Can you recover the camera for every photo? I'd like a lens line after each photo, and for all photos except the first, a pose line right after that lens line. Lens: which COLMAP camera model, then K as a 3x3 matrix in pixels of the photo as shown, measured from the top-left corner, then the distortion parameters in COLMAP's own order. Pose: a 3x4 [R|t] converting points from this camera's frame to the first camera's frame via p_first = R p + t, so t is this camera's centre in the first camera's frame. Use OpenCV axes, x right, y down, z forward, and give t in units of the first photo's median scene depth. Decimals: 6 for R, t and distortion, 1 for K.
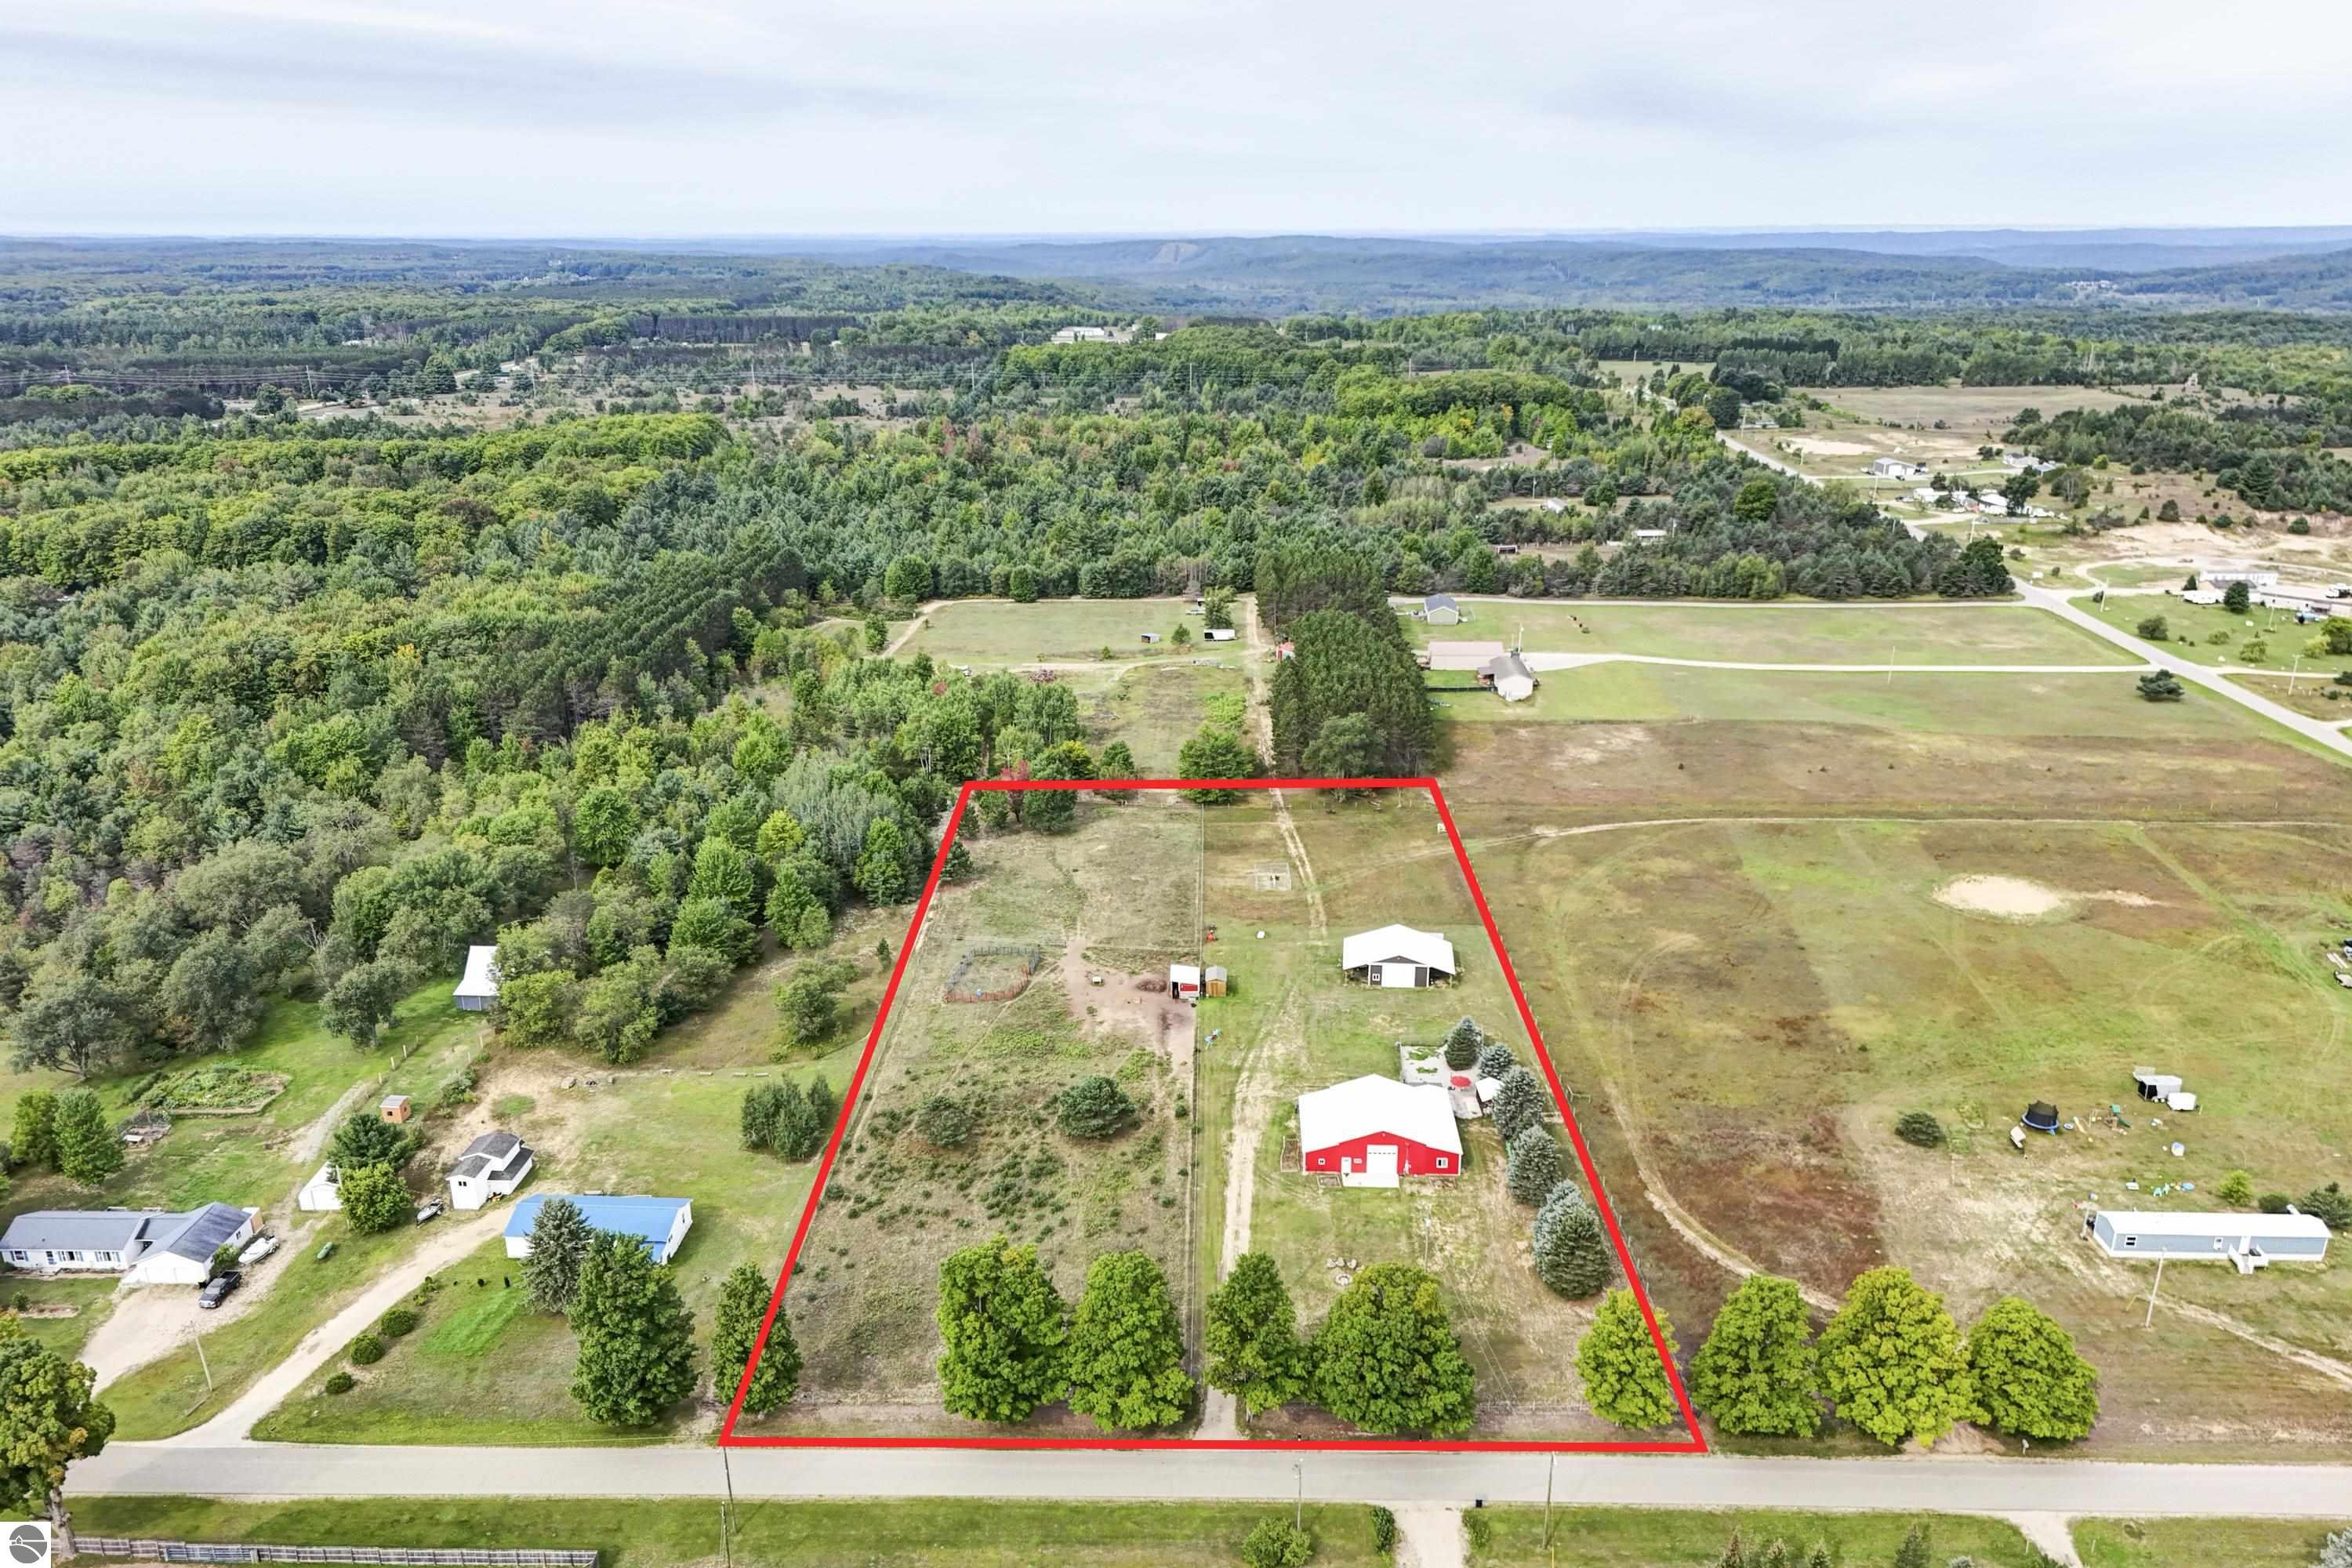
lens RADIAL K [[1689.9, 0, 1172.8], [0, 1689.9, 965.8], [0, 0, 1]] dist [0.062429, -0.055908]
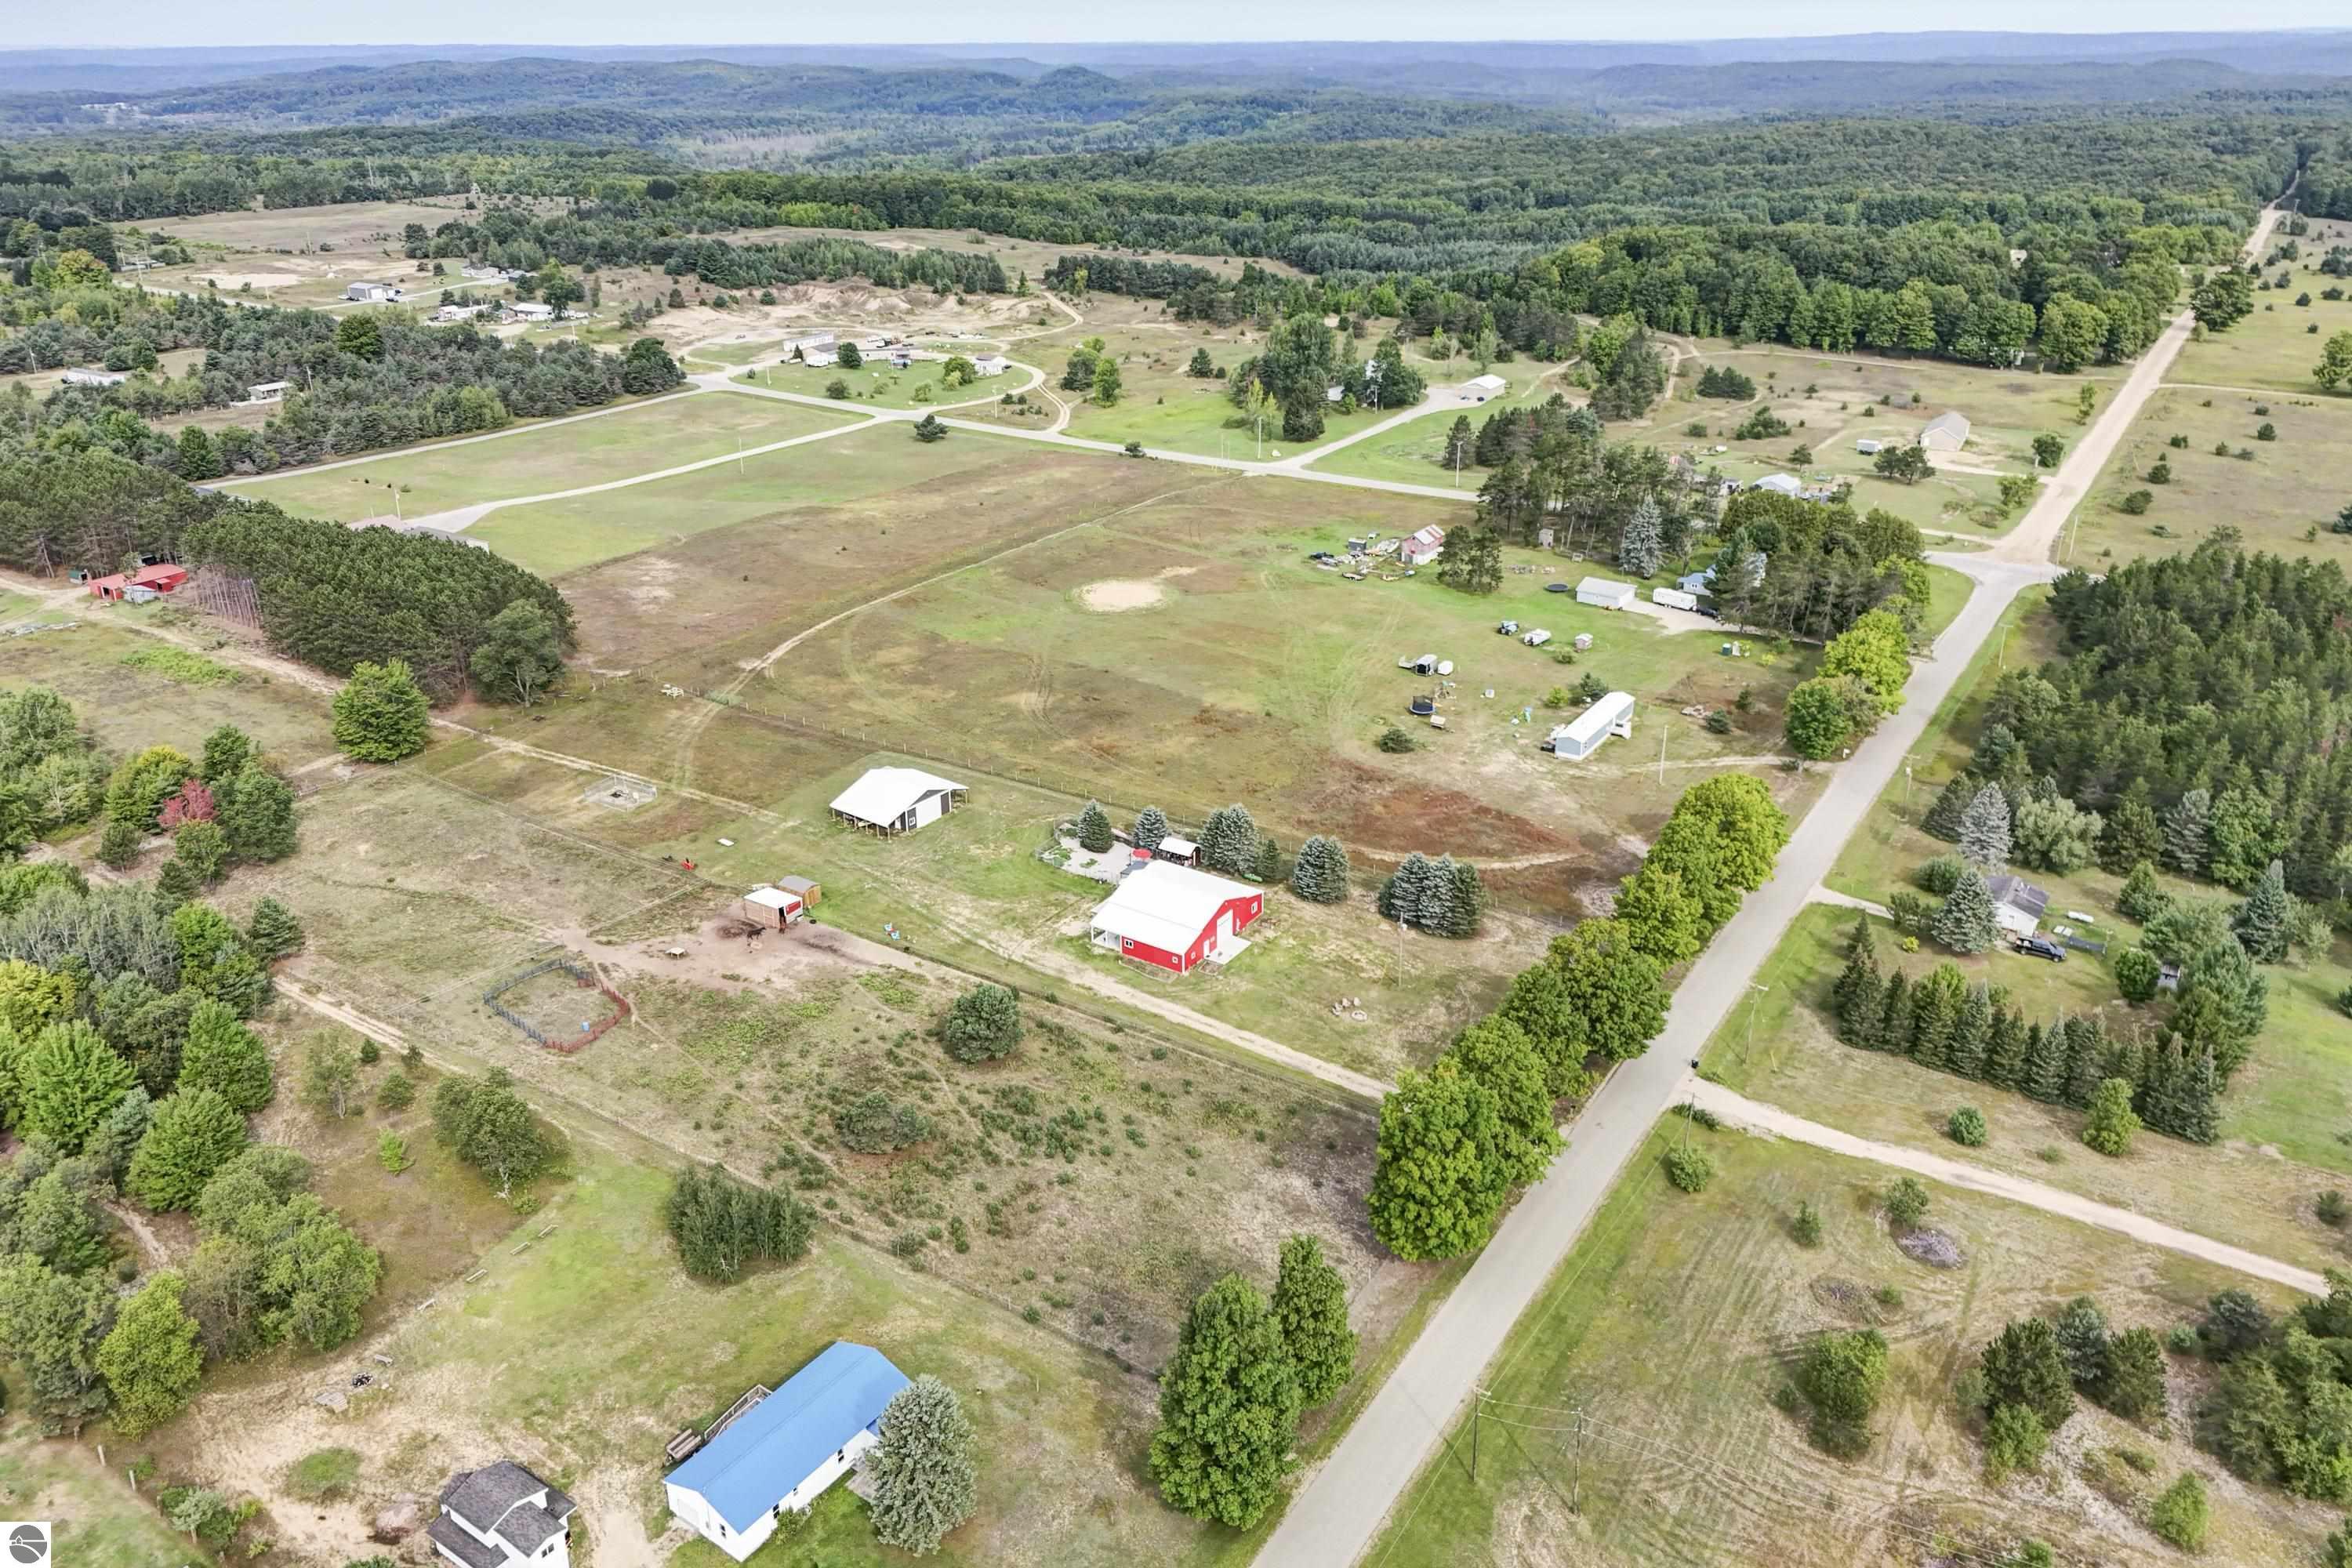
lens RADIAL K [[1677.4, 0, 1182.2], [0, 1677.4, 761.3], [0, 0, 1]] dist [0.072222, -0.068957]
pose [[0.521424, -0.337615, 0.783667, -0.404726], [0.345908, 0.923184, 0.167566, -0.099391], [-0.780042, 0.183704, 0.598154, 0.229088]]
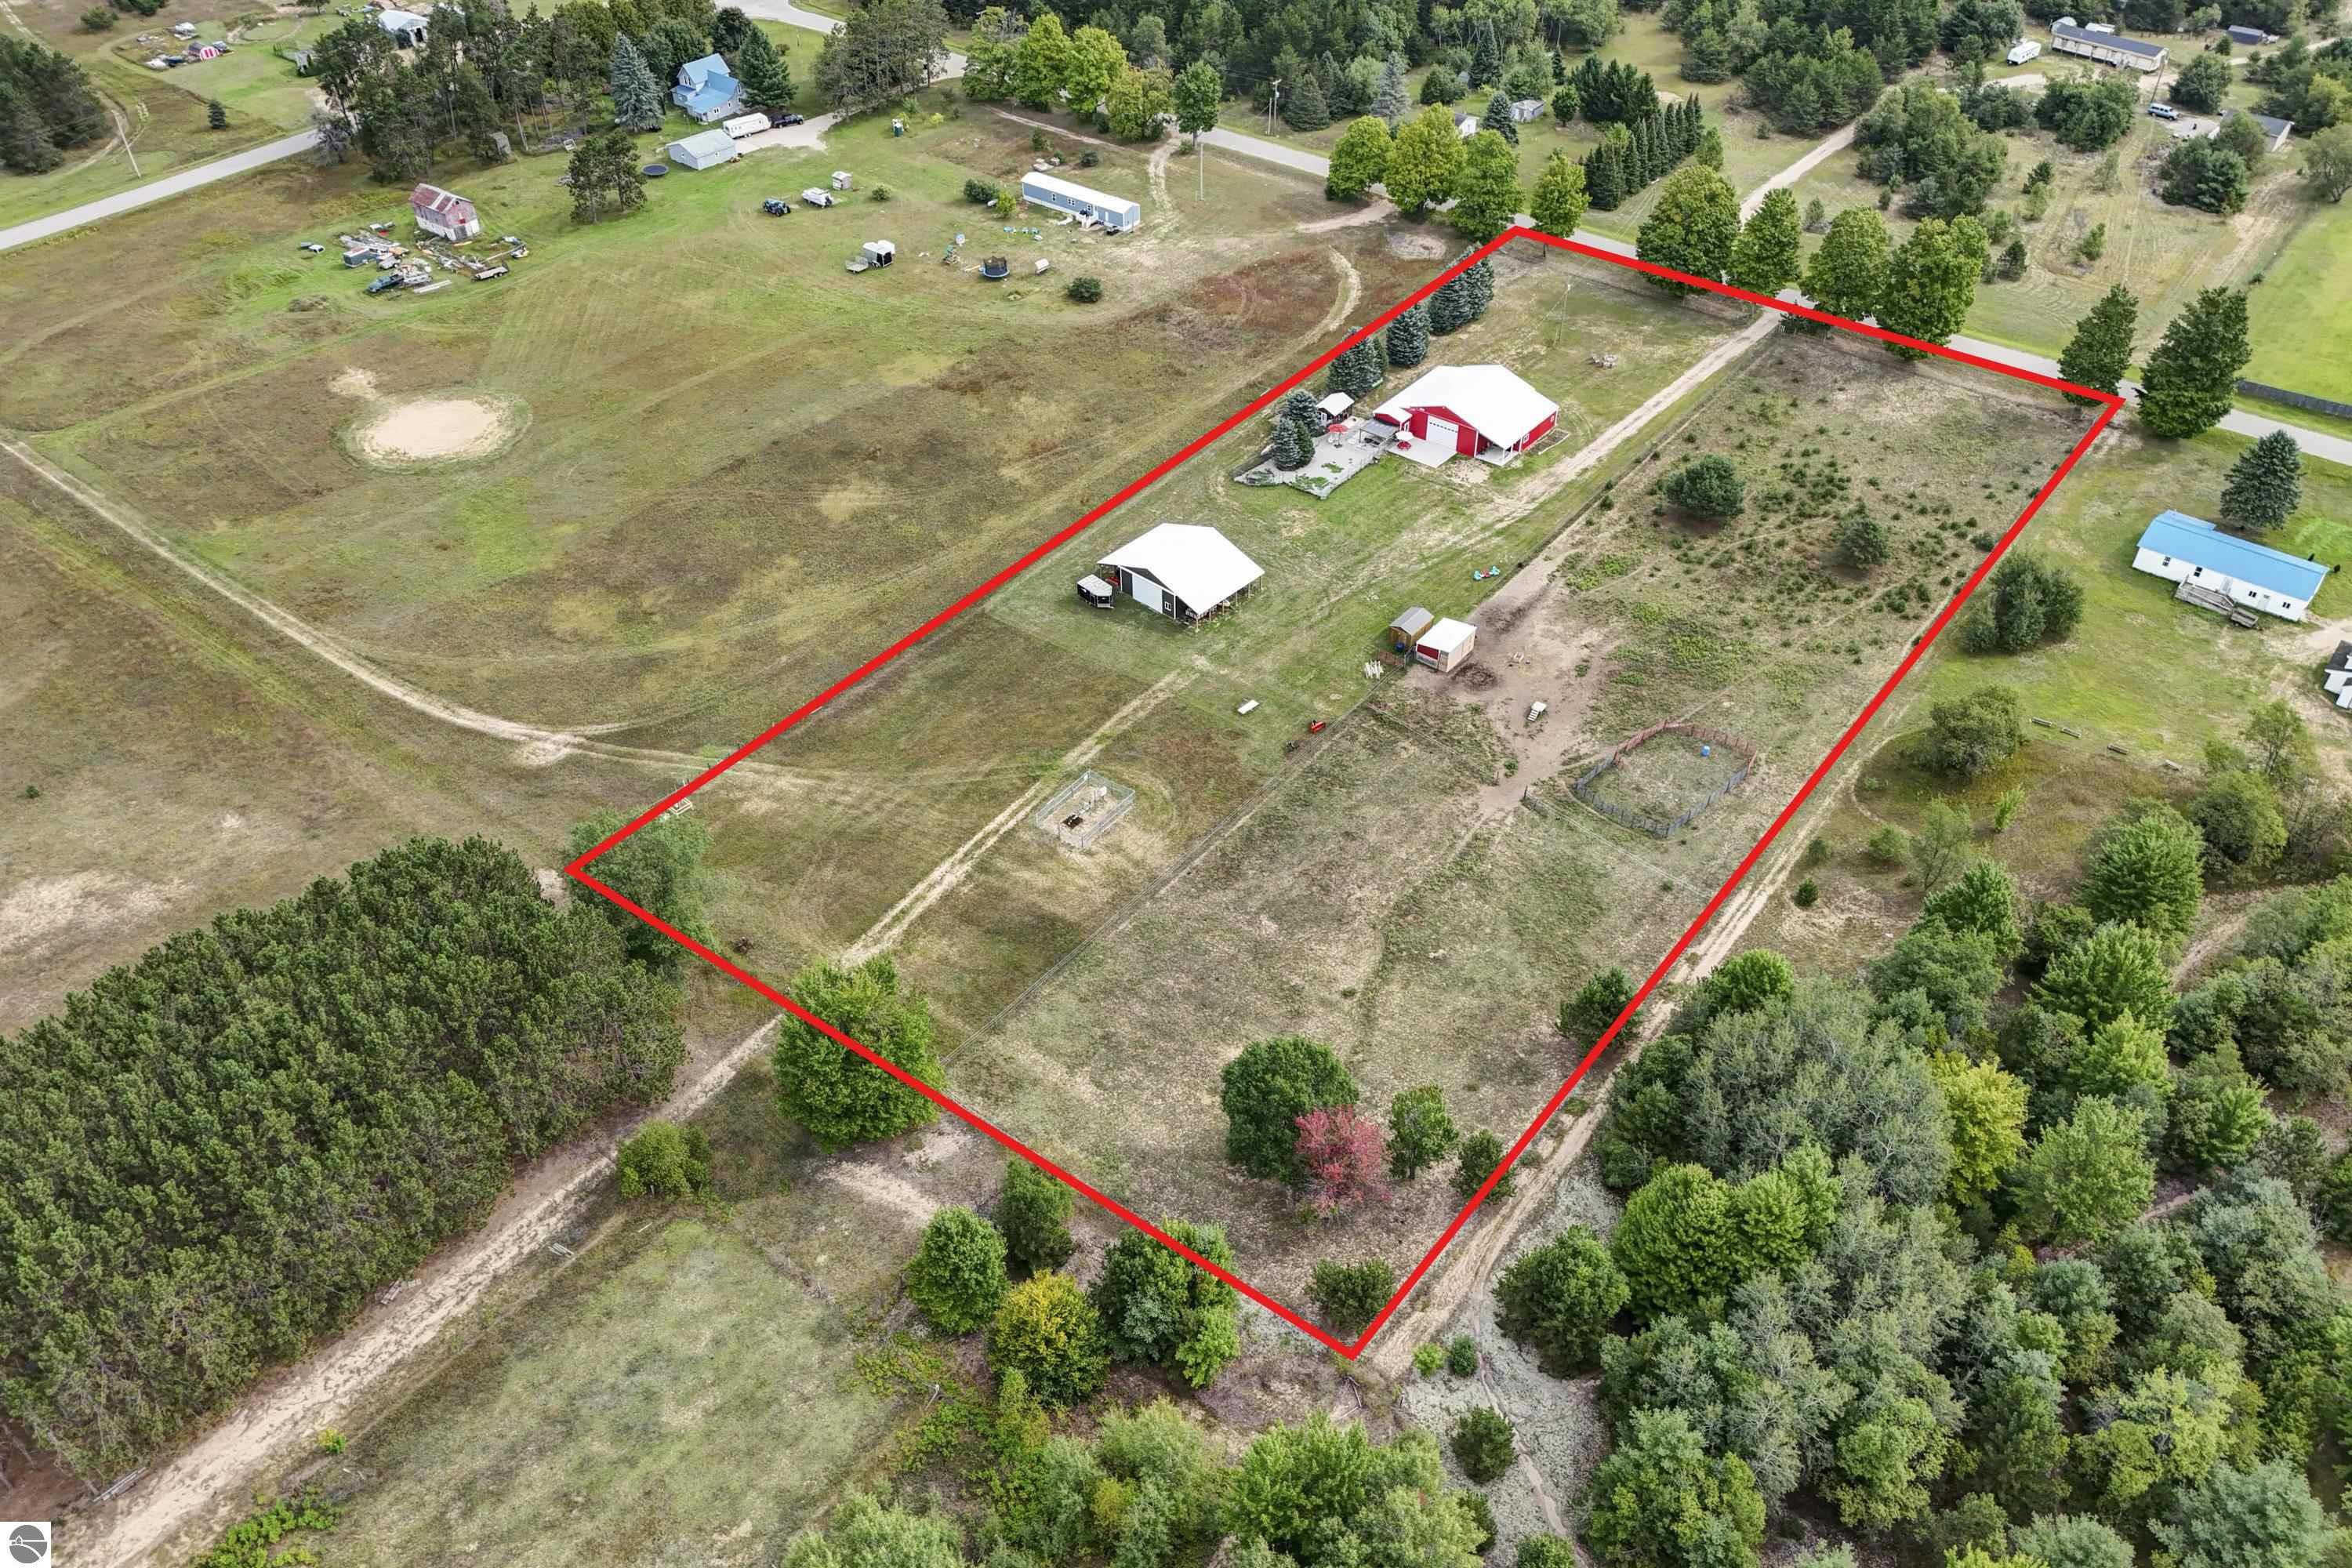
lens RADIAL K [[1733.7, 0, 1176.0], [0, 1733.7, 784.0], [0, 0, 1]] dist [0.062611, -0.050334]
pose [[-0.804196, -0.376595, 0.459833, -0.208020], [0.248753, 0.489384, 0.835838, -0.481407], [-0.539807, 0.786562, -0.299881, 1.015164]]
